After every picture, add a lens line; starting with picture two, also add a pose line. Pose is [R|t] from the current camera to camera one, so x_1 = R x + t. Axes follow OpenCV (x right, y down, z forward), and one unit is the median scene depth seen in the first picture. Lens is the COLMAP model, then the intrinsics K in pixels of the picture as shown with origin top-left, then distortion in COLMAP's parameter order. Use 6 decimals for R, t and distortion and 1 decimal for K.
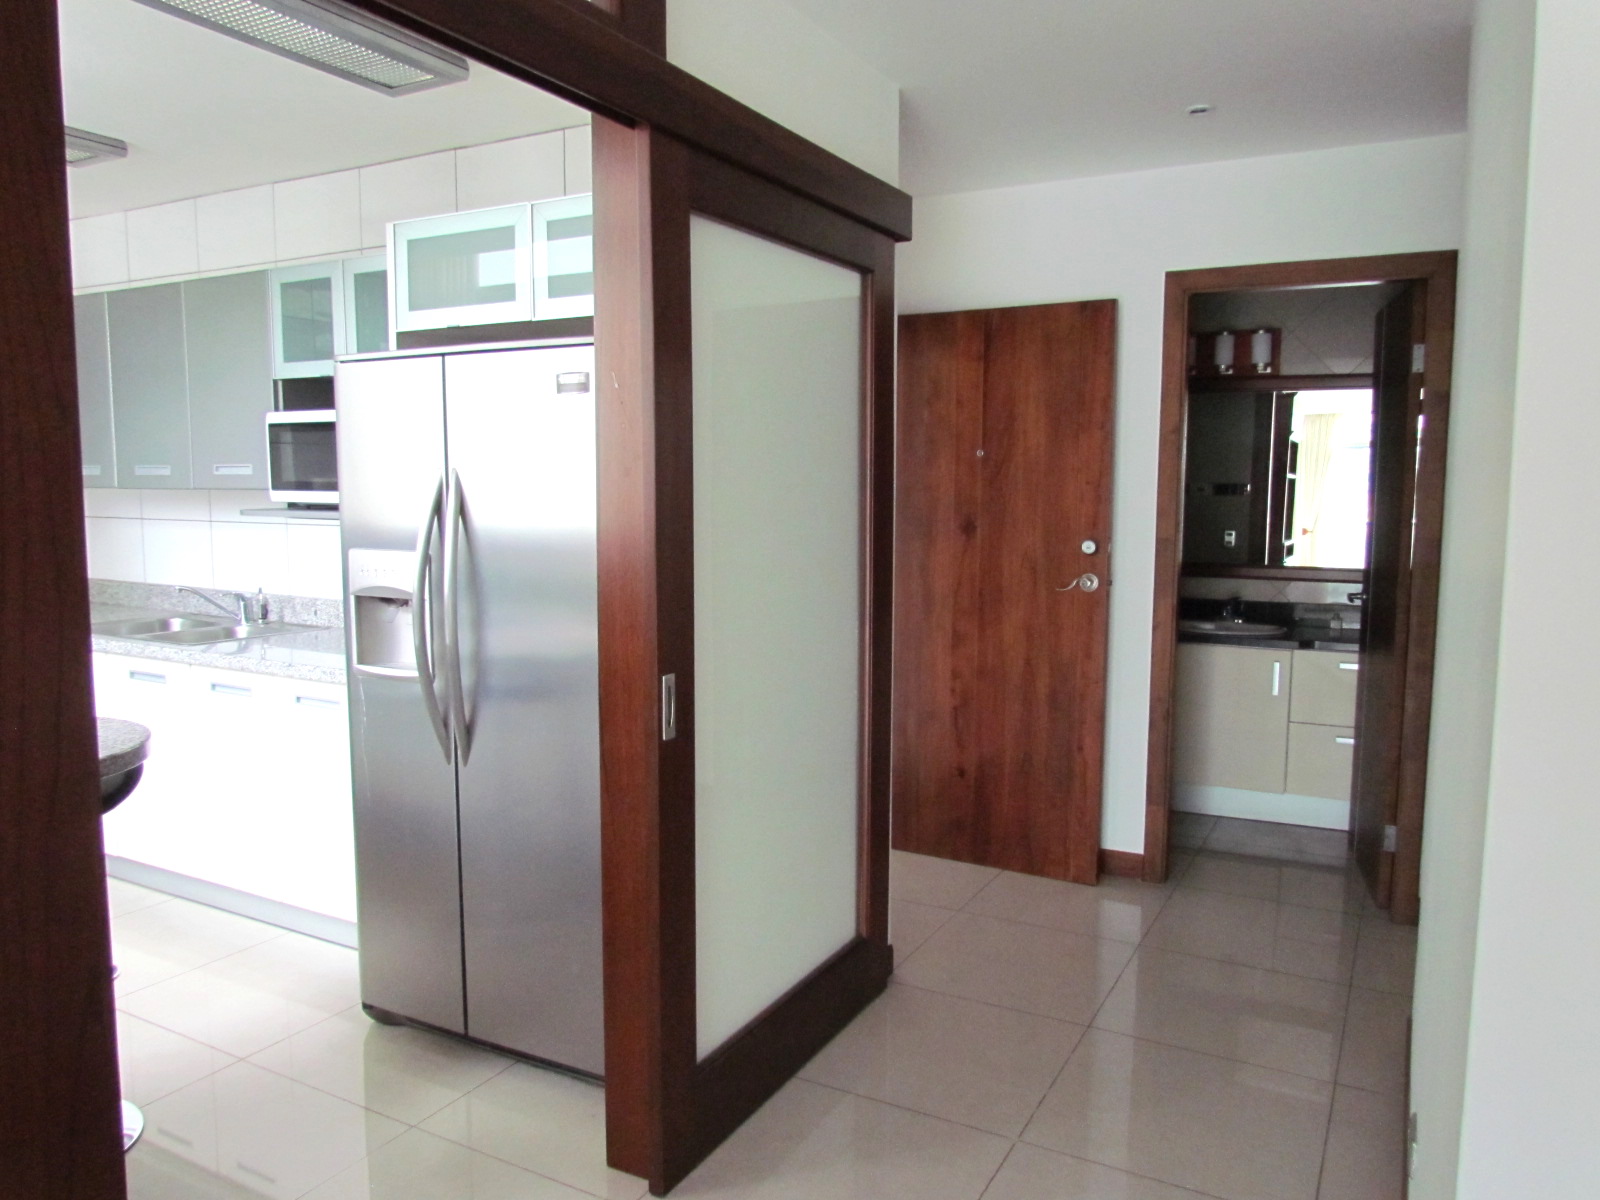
lens RADIAL K [[1129.2, 0, 800.0], [0, 1129.2, 600.0], [0, 0, 1]] dist [-0.008416, -0.000335]
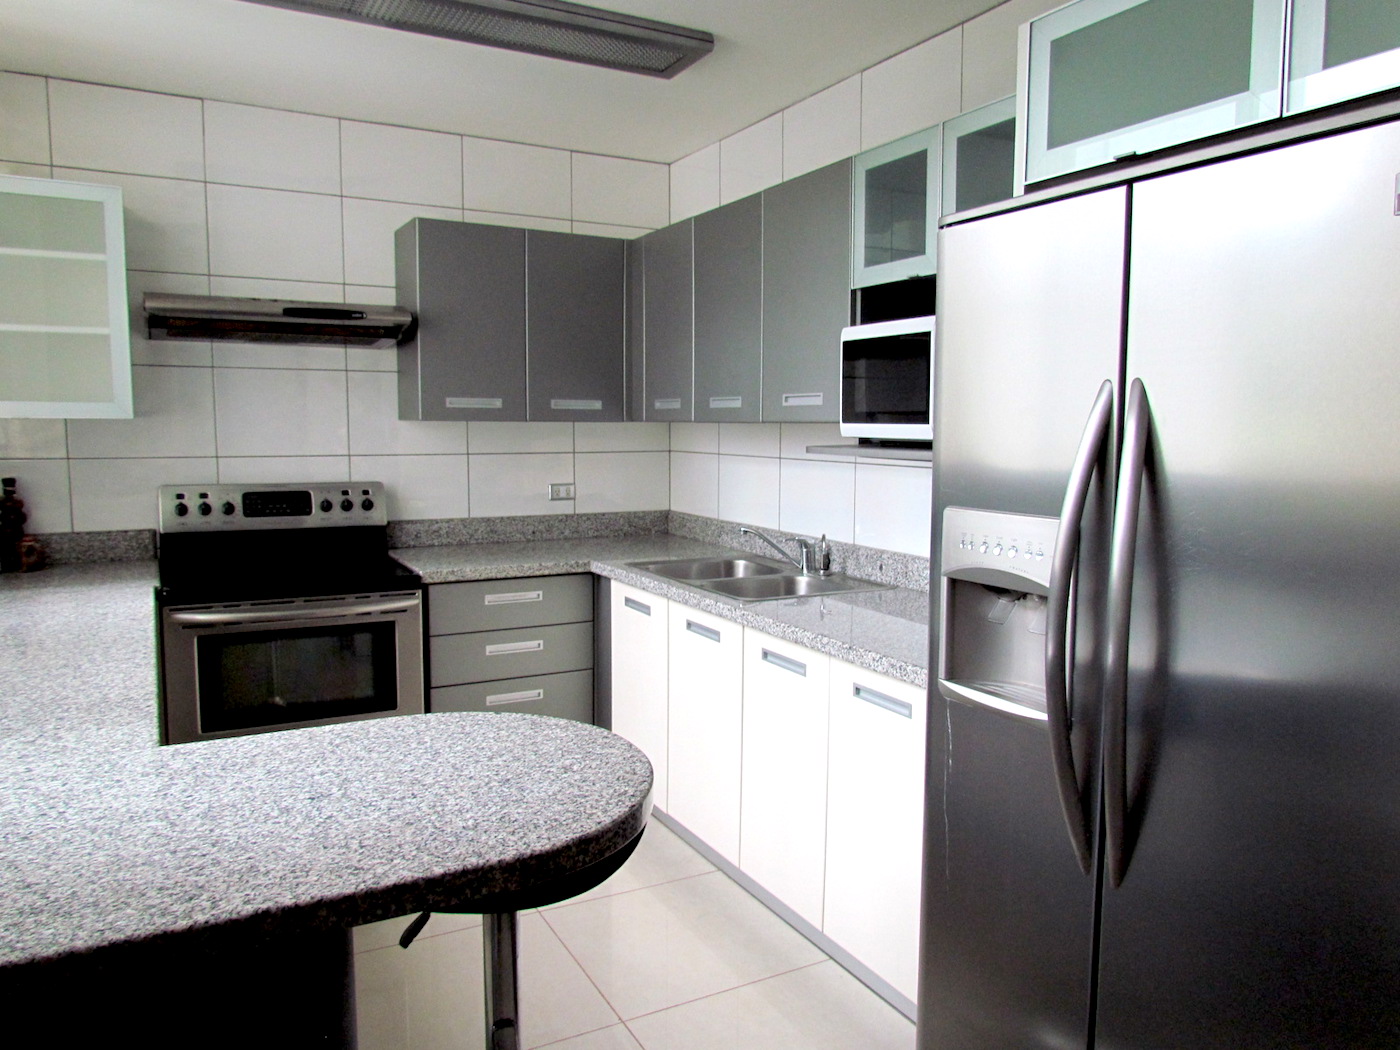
lens RADIAL K [[998.8, 0, 700.0], [0, 998.8, 525.0], [0, 0, 1]] dist [-0.010647, 0.004787]
pose [[0.838520, 0.053431, -0.542245, -0.154188], [-0.054780, 0.998405, 0.013669, -0.026965], [0.542111, 0.018243, 0.840109, 0.327656]]
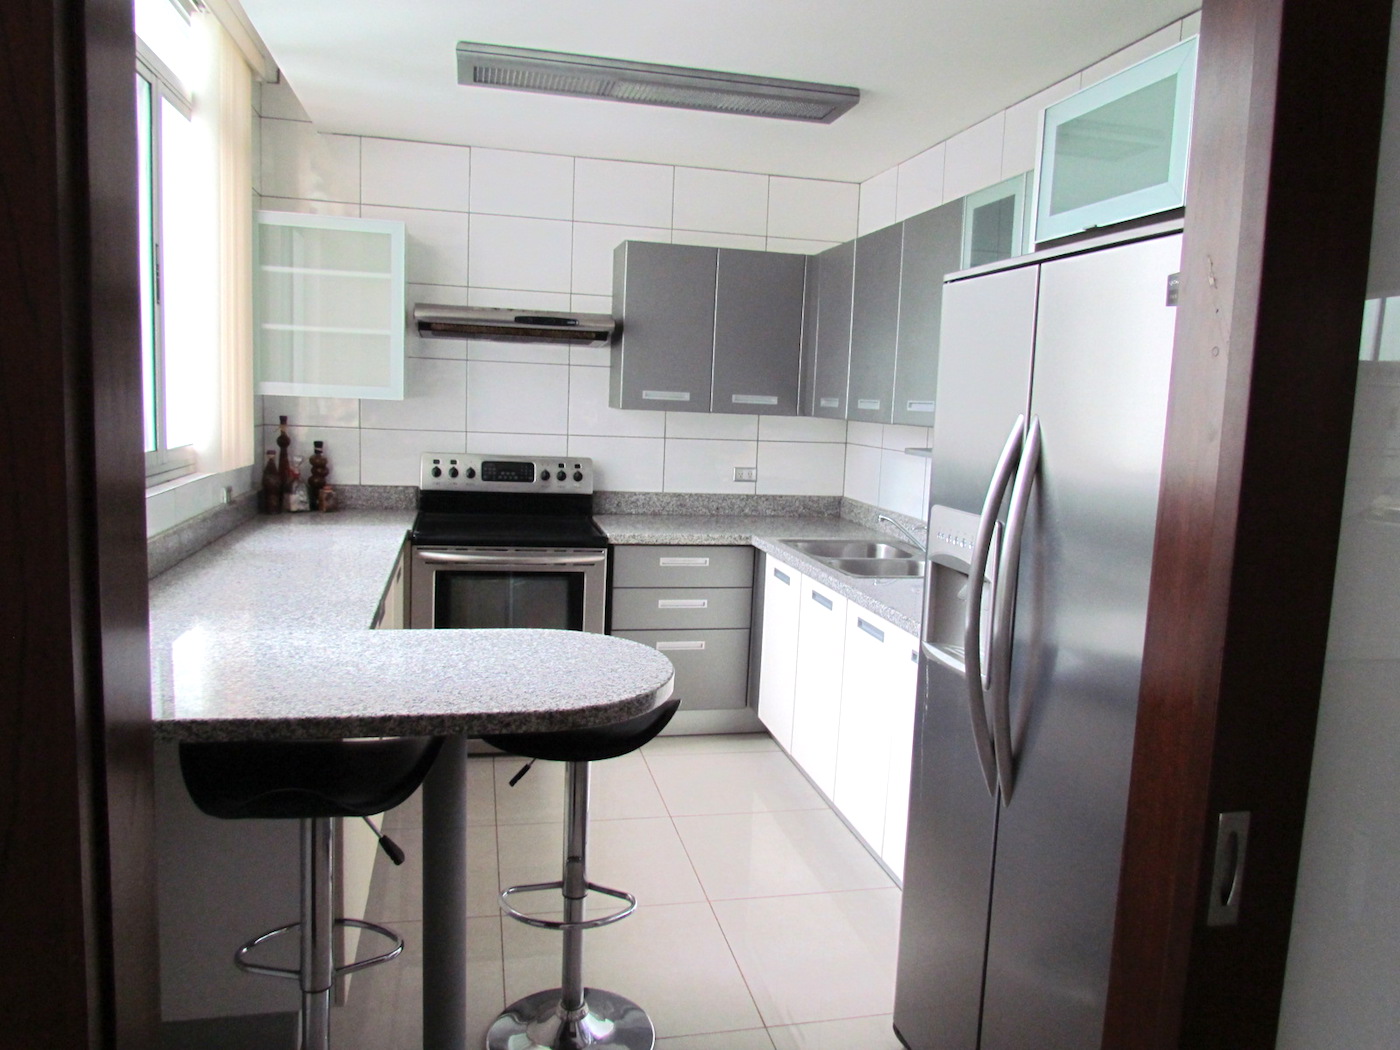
lens RADIAL K [[998.8, 0, 700.0], [0, 998.8, 525.0], [0, 0, 1]] dist [-0.010647, 0.004787]
pose [[0.660672, 0.116155, -0.741634, 0.030542], [-0.113111, 0.992080, 0.054616, -0.040010], [0.742104, 0.047804, 0.668578, 0.287672]]
